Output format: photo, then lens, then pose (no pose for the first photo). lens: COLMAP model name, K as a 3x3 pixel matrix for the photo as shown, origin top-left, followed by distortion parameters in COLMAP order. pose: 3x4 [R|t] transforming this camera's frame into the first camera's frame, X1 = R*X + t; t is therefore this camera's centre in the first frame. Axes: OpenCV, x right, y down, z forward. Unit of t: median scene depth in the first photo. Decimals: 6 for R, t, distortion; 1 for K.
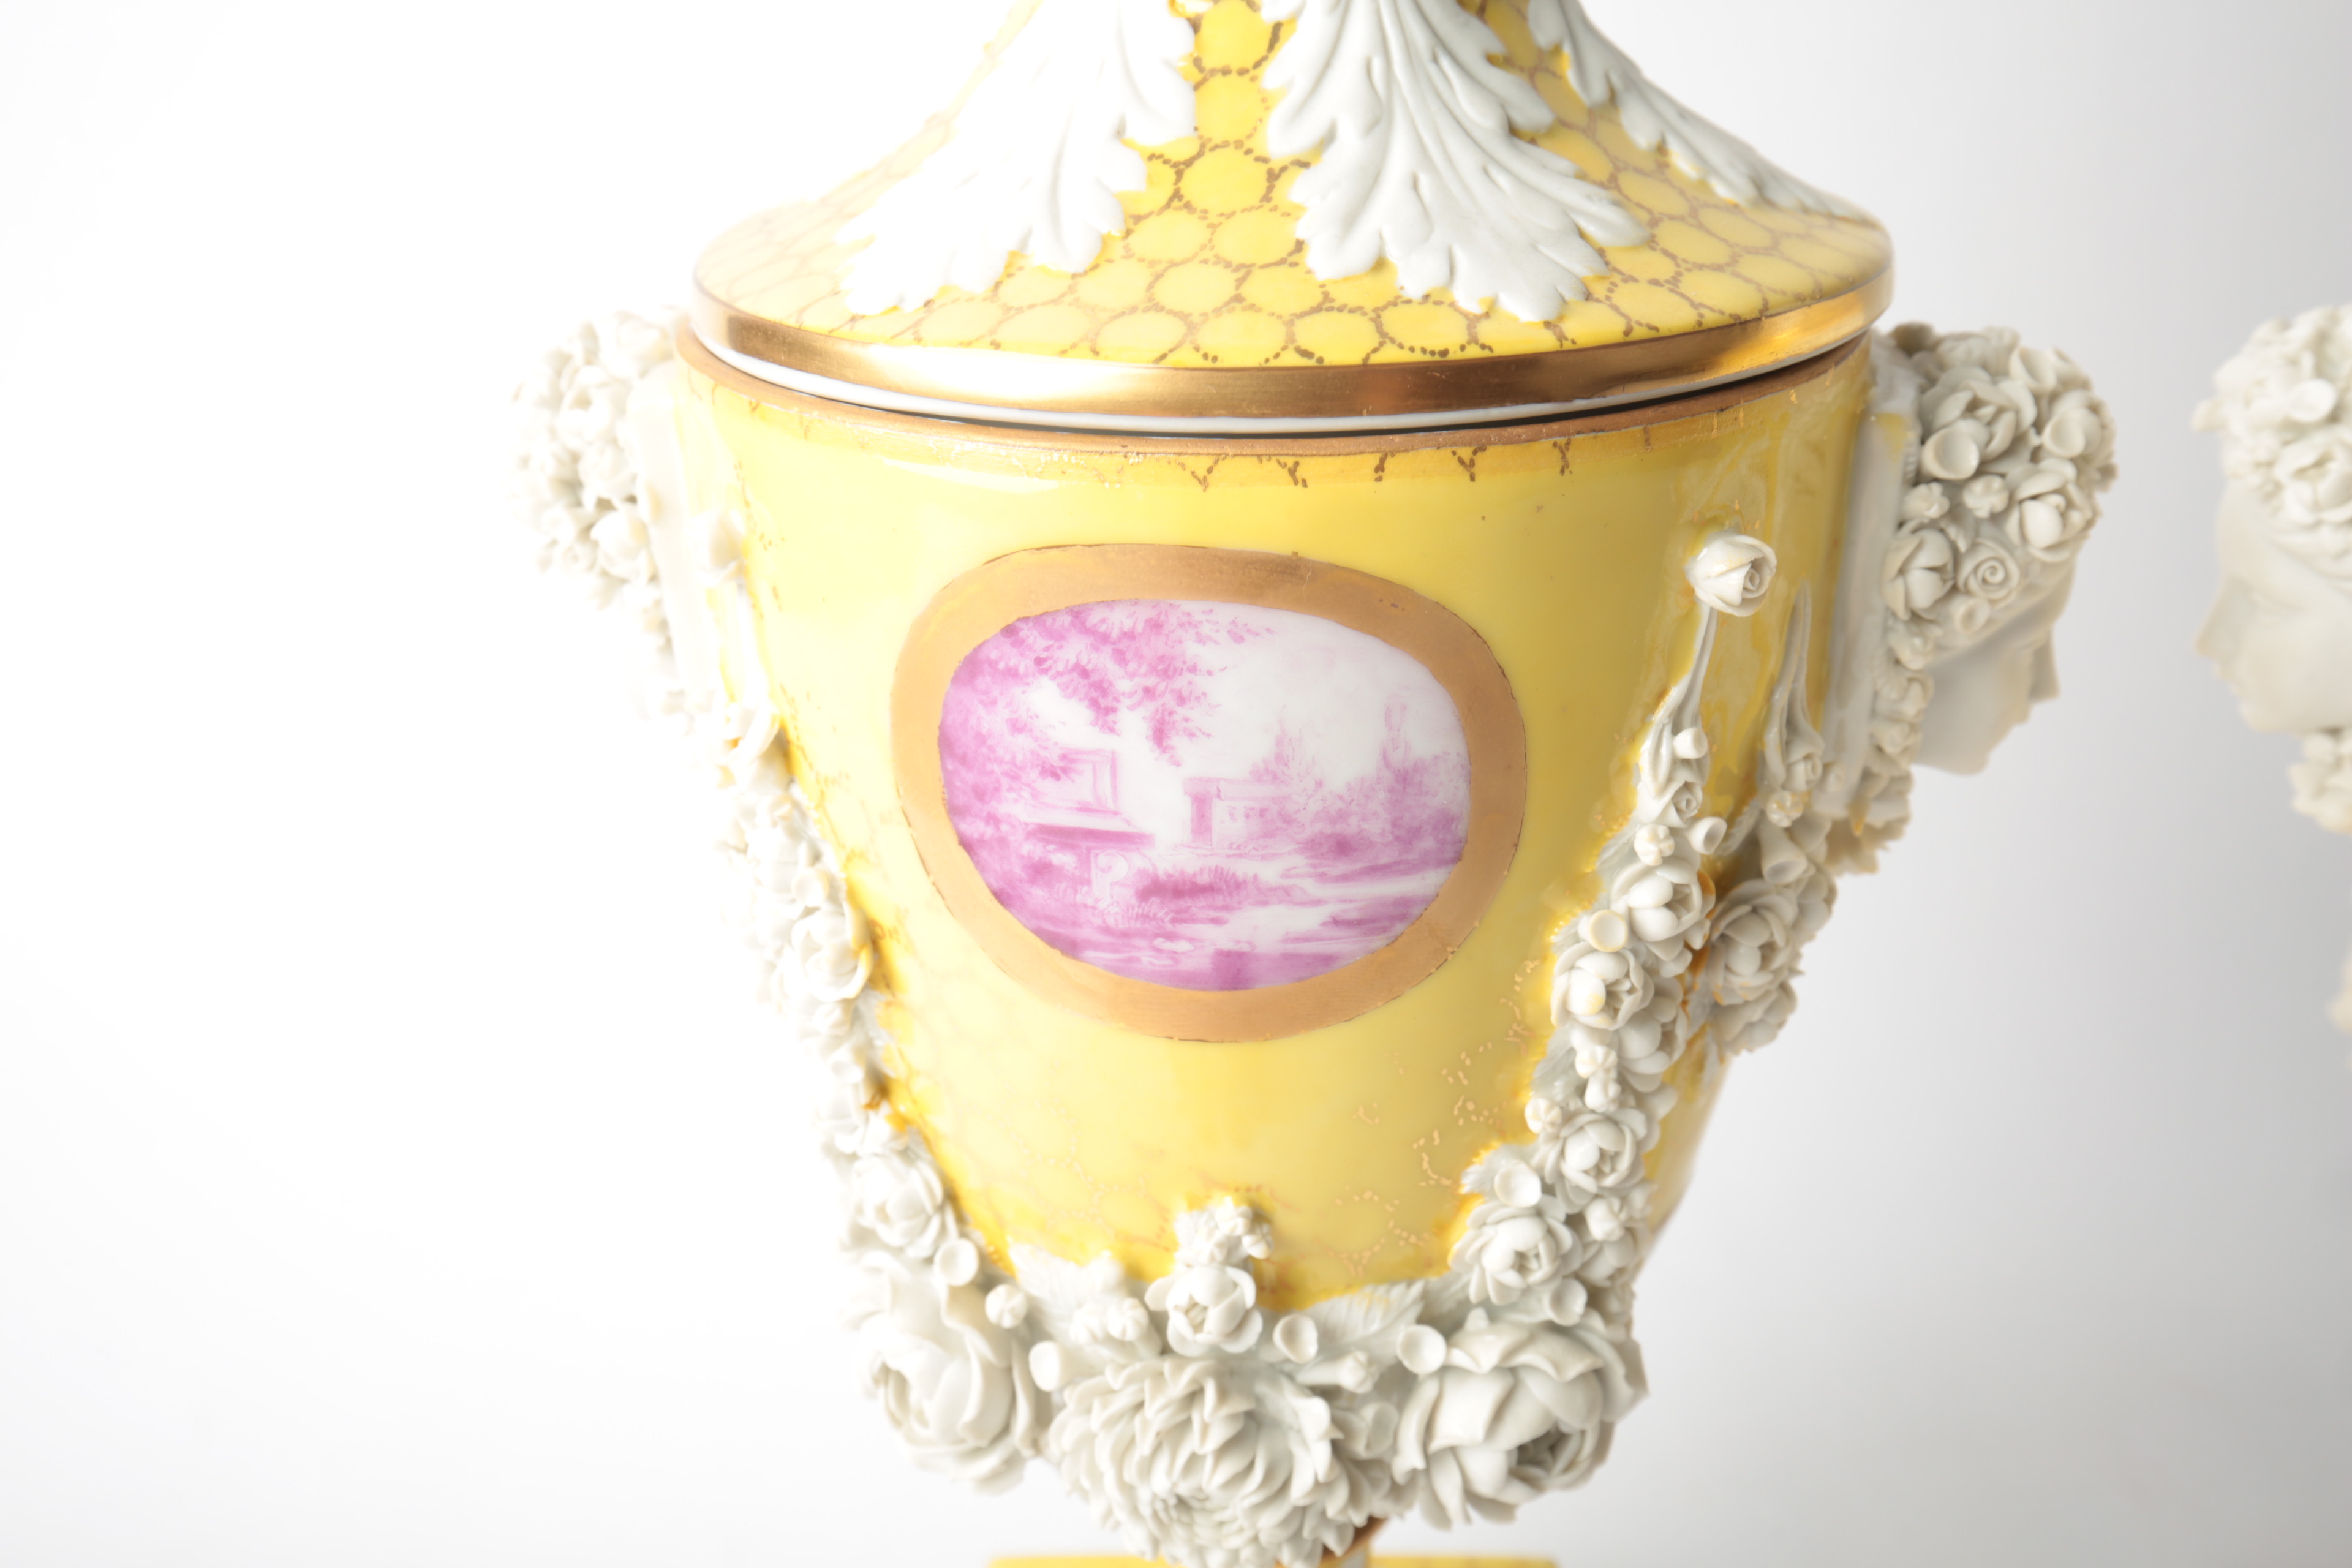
lens RADIAL K [[2130.0, 0, 1170.1], [0, 2130.0, 811.7], [0, 0, 1]] dist [0.020977, 0.002496]
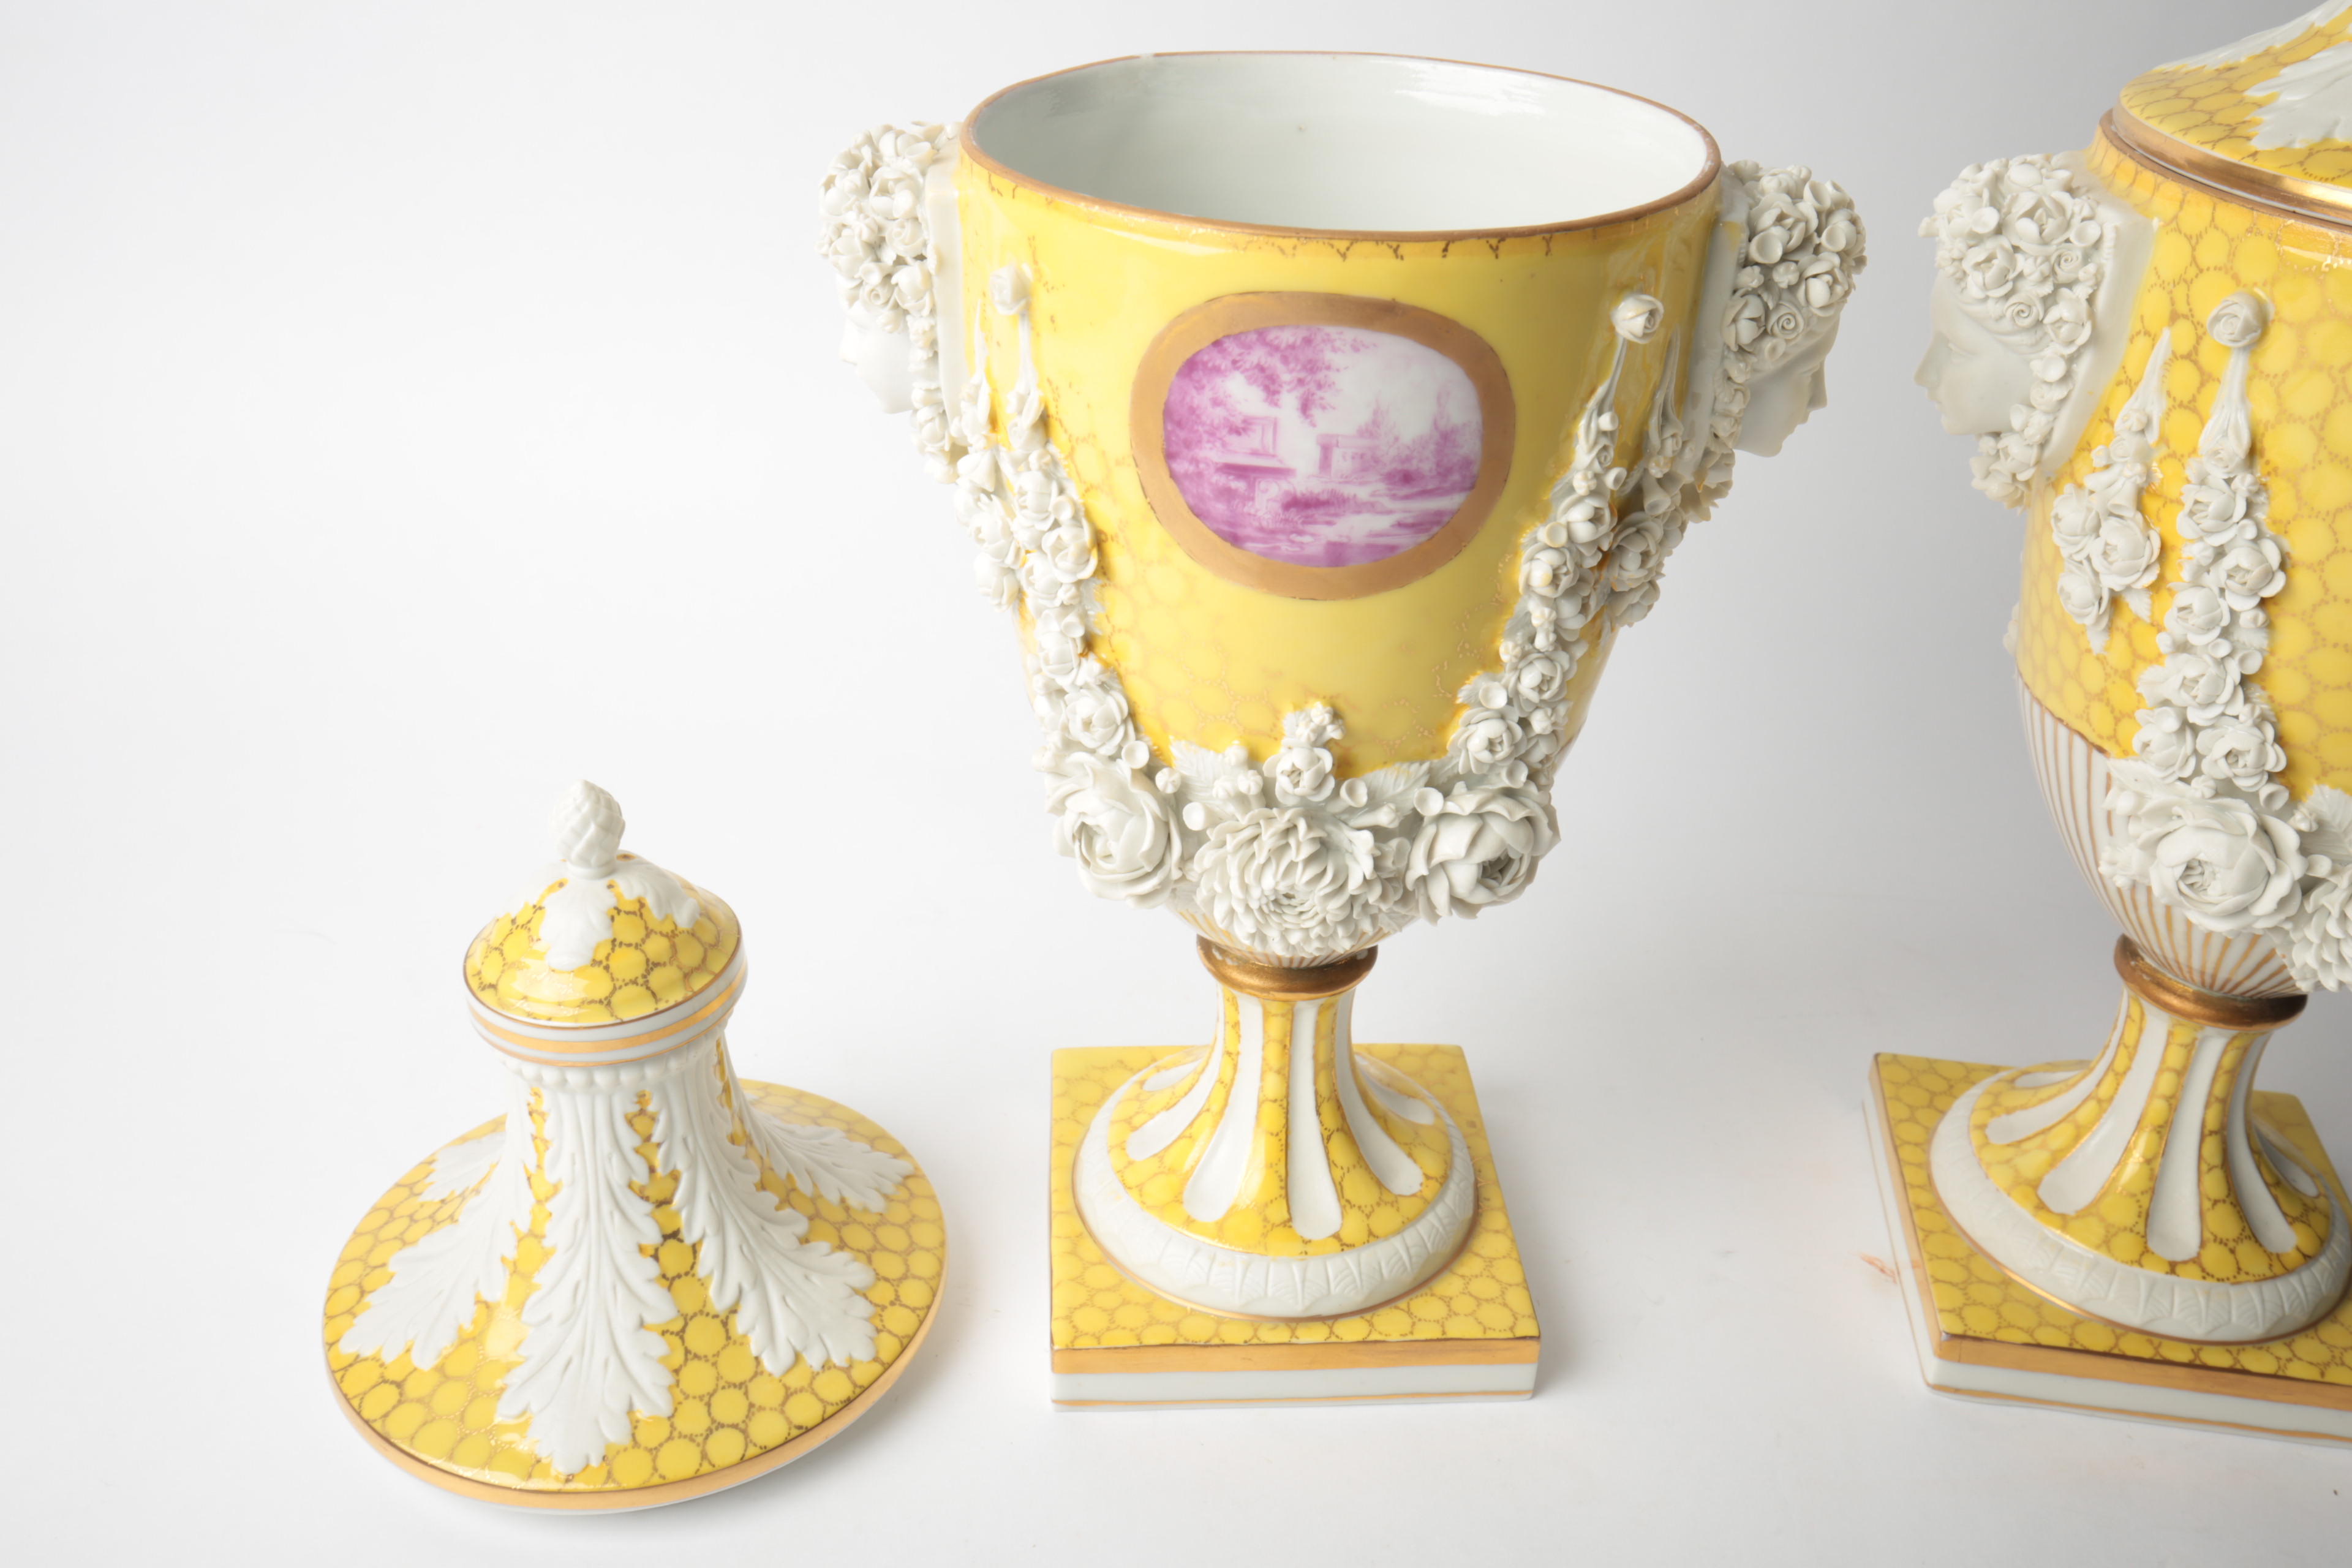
lens RADIAL K [[2130.0, 0, 1170.1], [0, 2130.0, 811.7], [0, 0, 1]] dist [0.020977, 0.002496]
pose [[0.996513, 0.001632, 0.083419, -0.221144], [-0.010282, 0.994591, 0.103361, 0.095738], [-0.082799, -0.103858, 0.991140, -0.616652]]
